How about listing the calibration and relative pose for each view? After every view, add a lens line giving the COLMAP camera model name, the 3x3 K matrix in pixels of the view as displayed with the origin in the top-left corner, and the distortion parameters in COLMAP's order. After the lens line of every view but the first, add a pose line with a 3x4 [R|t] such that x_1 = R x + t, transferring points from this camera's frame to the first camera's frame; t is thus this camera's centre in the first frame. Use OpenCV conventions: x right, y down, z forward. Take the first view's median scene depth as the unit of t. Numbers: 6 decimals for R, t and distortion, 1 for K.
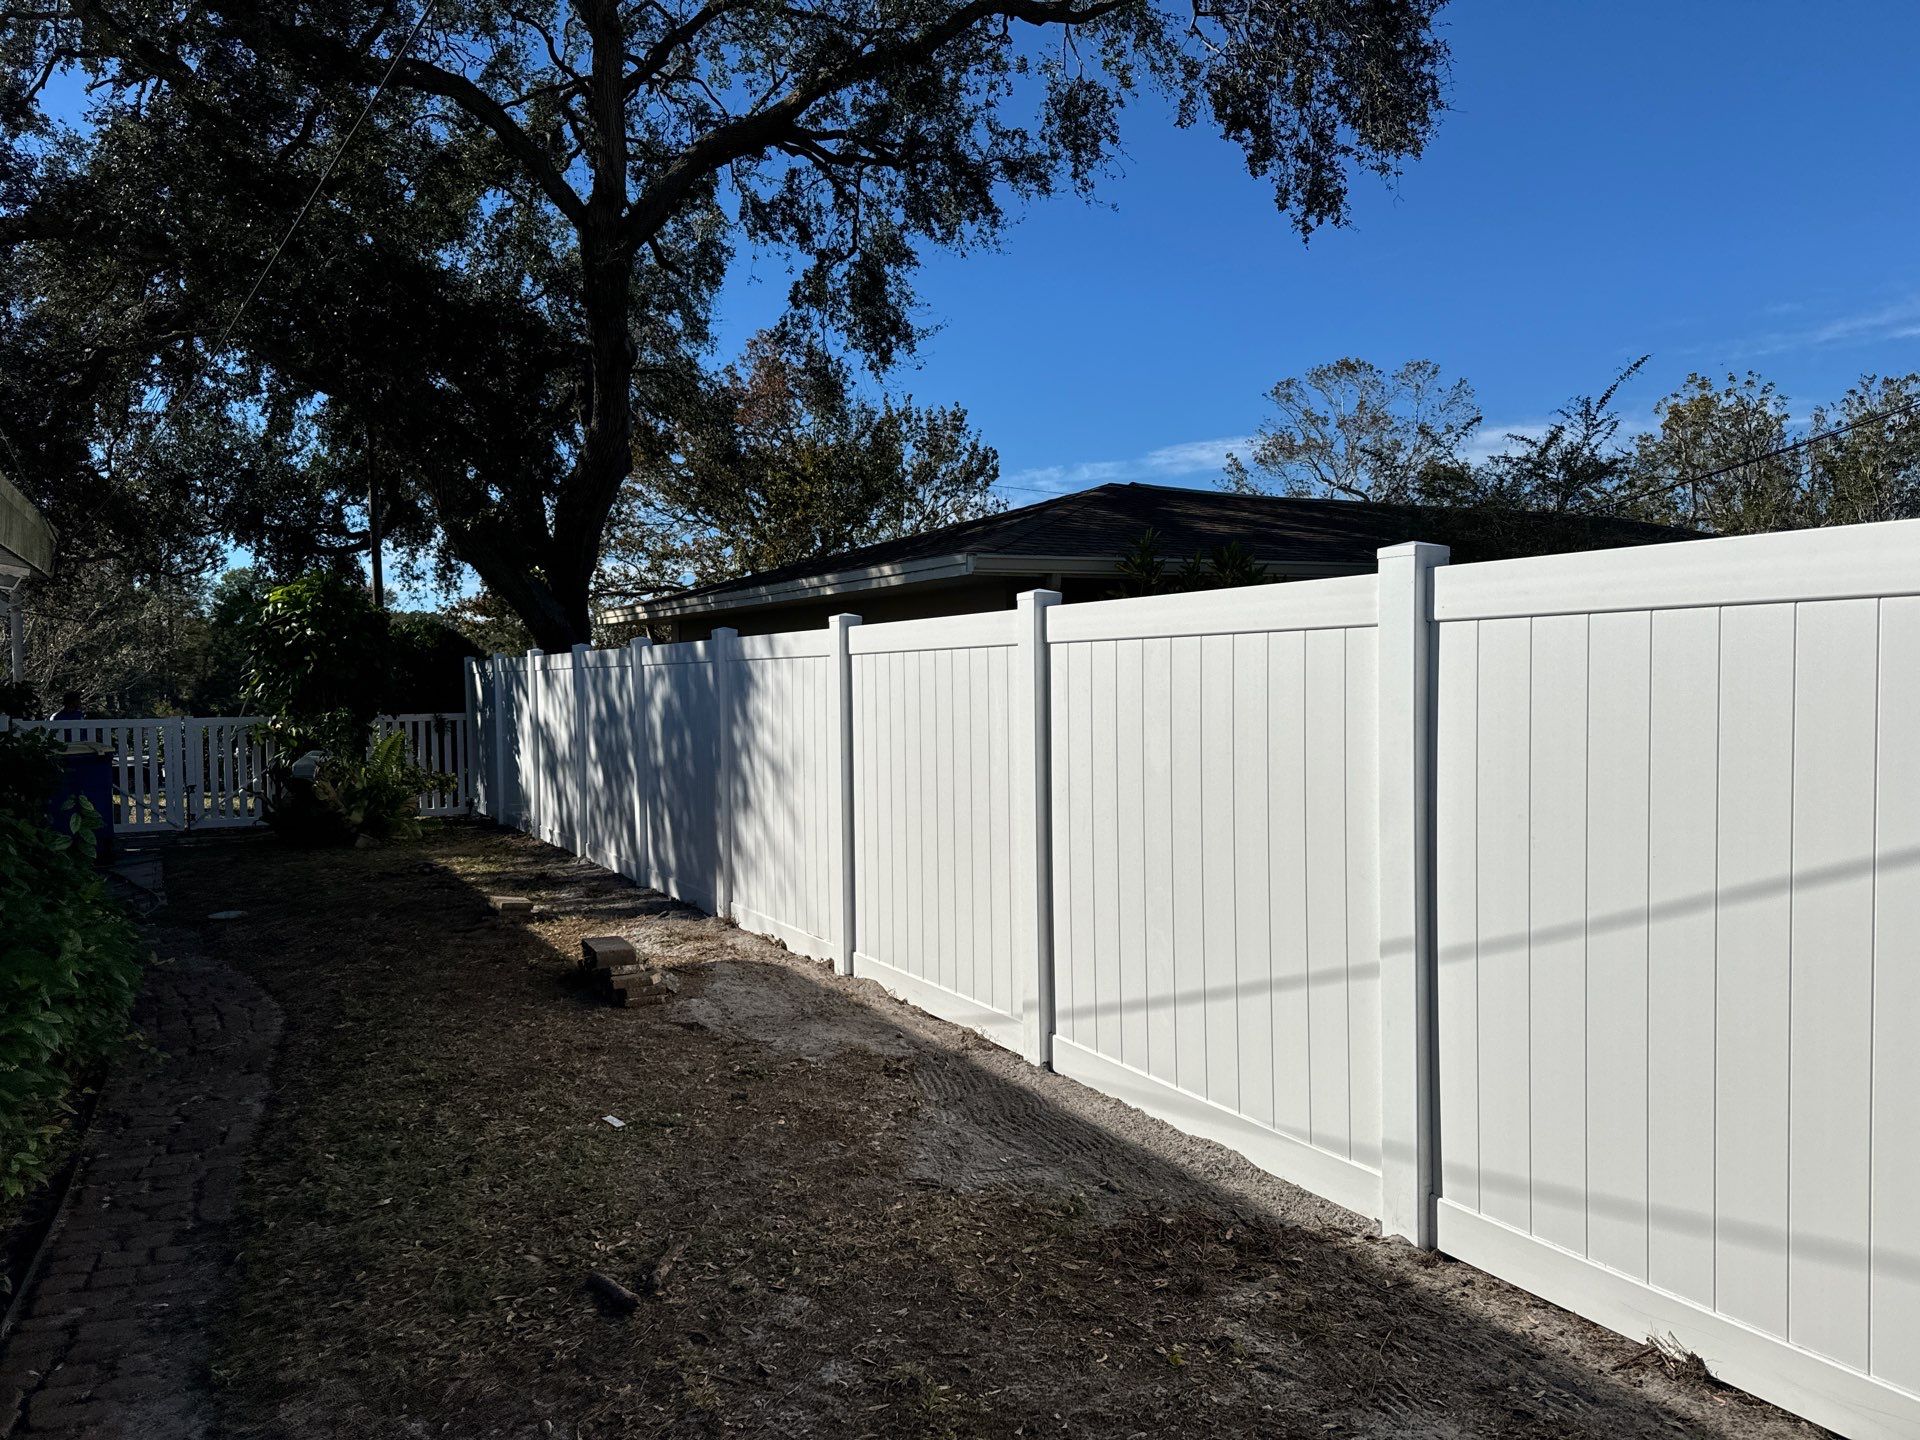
lens RADIAL K [[1351.3, 0, 960.0], [0, 1351.3, 720.0], [0, 0, 1]] dist [-0.001117, -0.202563]
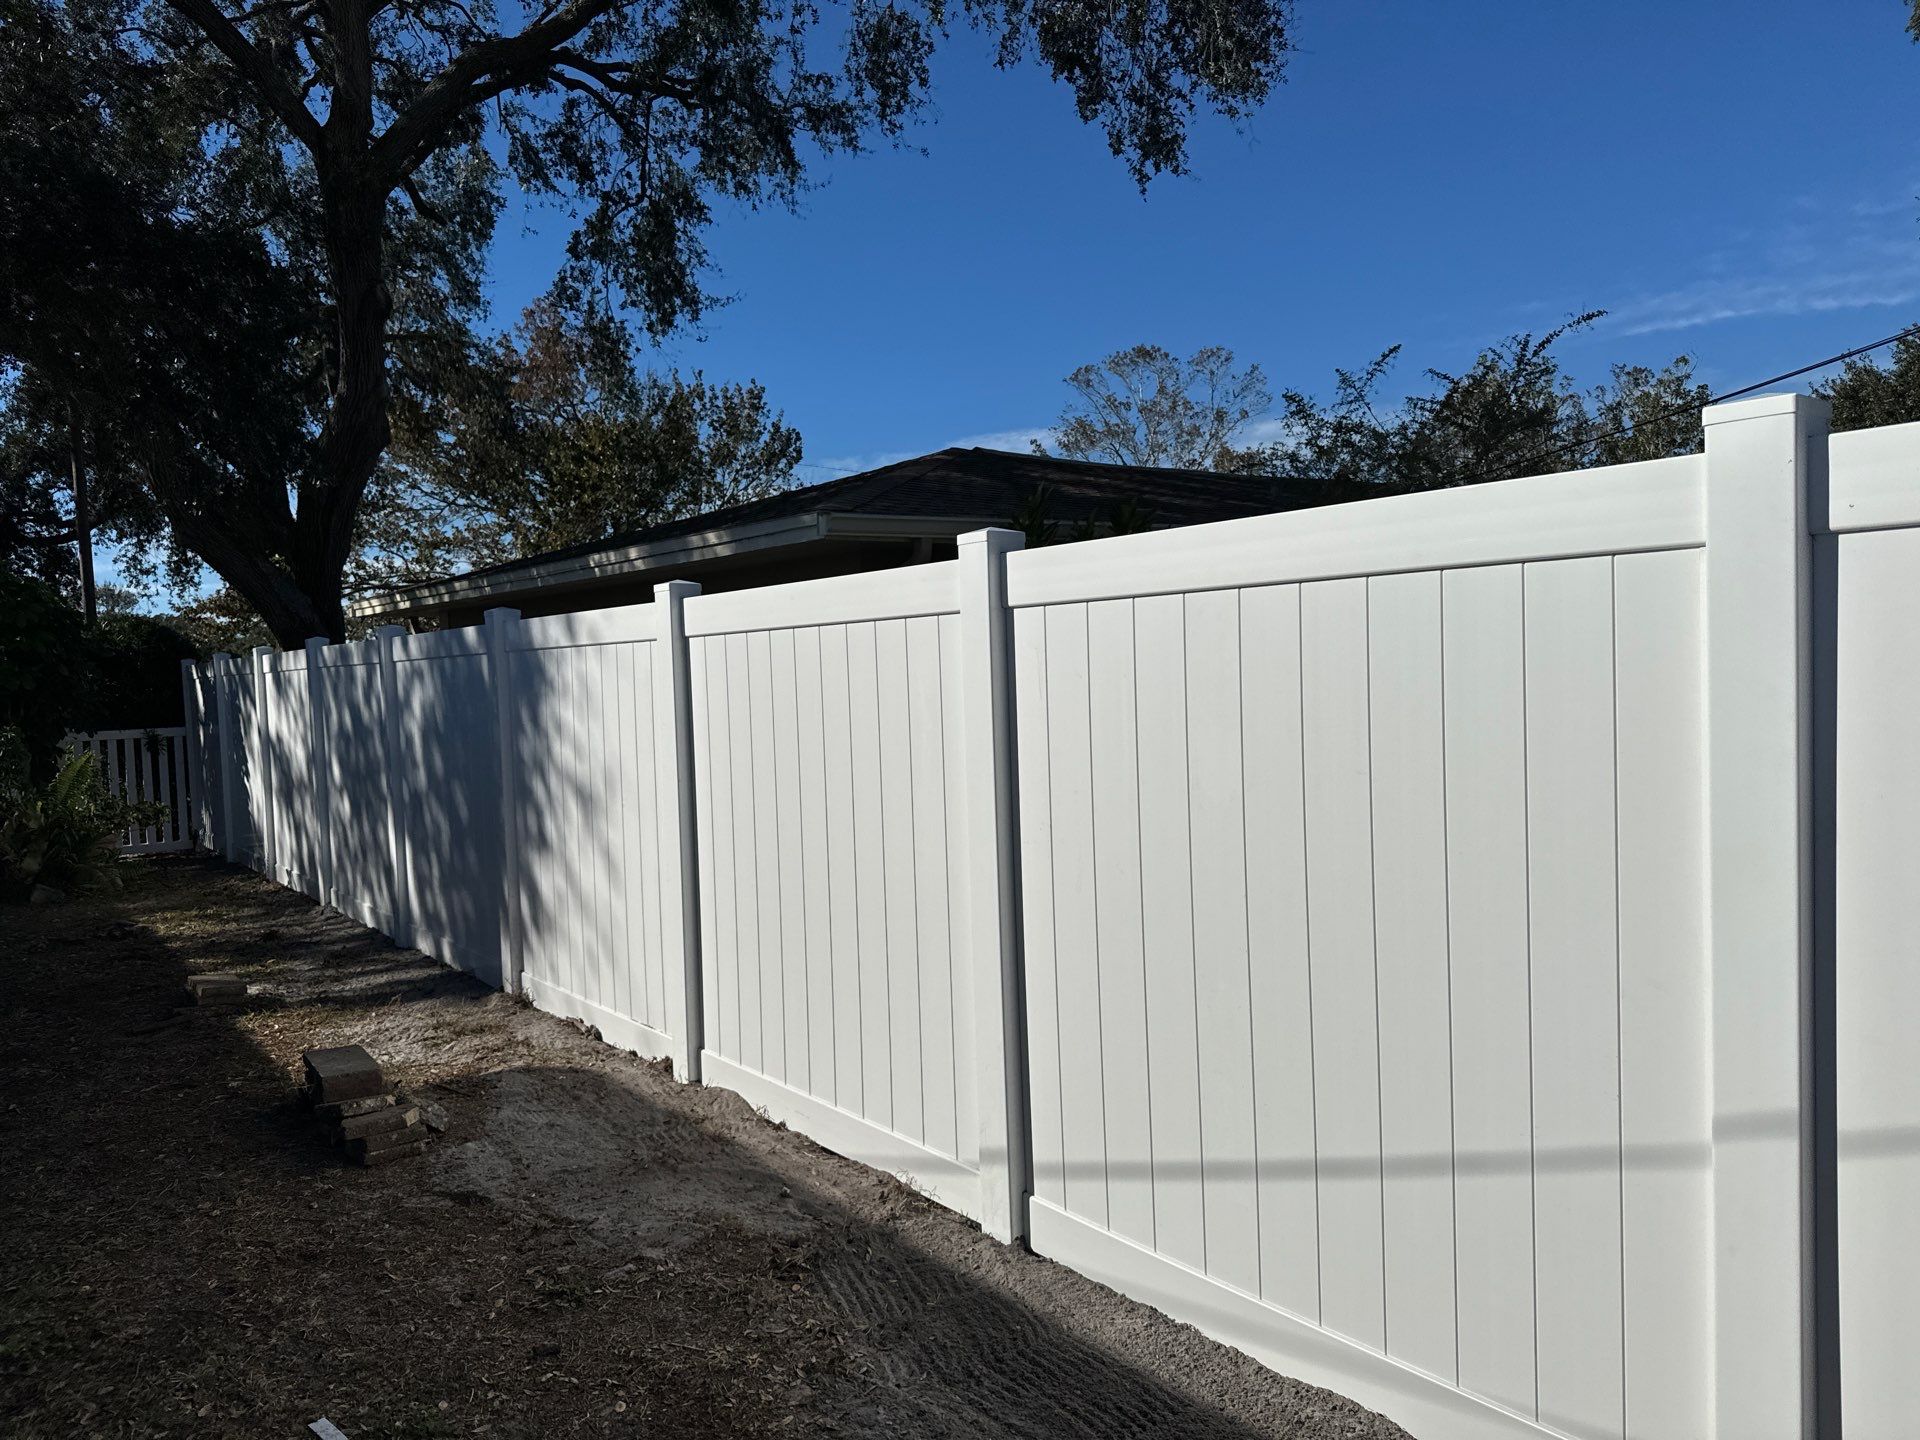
lens RADIAL K [[1336.2, 0, 960.0], [0, 1336.2, 720.0], [0, 0, 1]] dist [-0.001454, -0.057797]
pose [[0.988019, -0.028629, 0.151656, -0.019449], [0.027836, 0.999585, 0.007350, -0.002477], [-0.151804, -0.003041, 0.988406, 0.119662]]
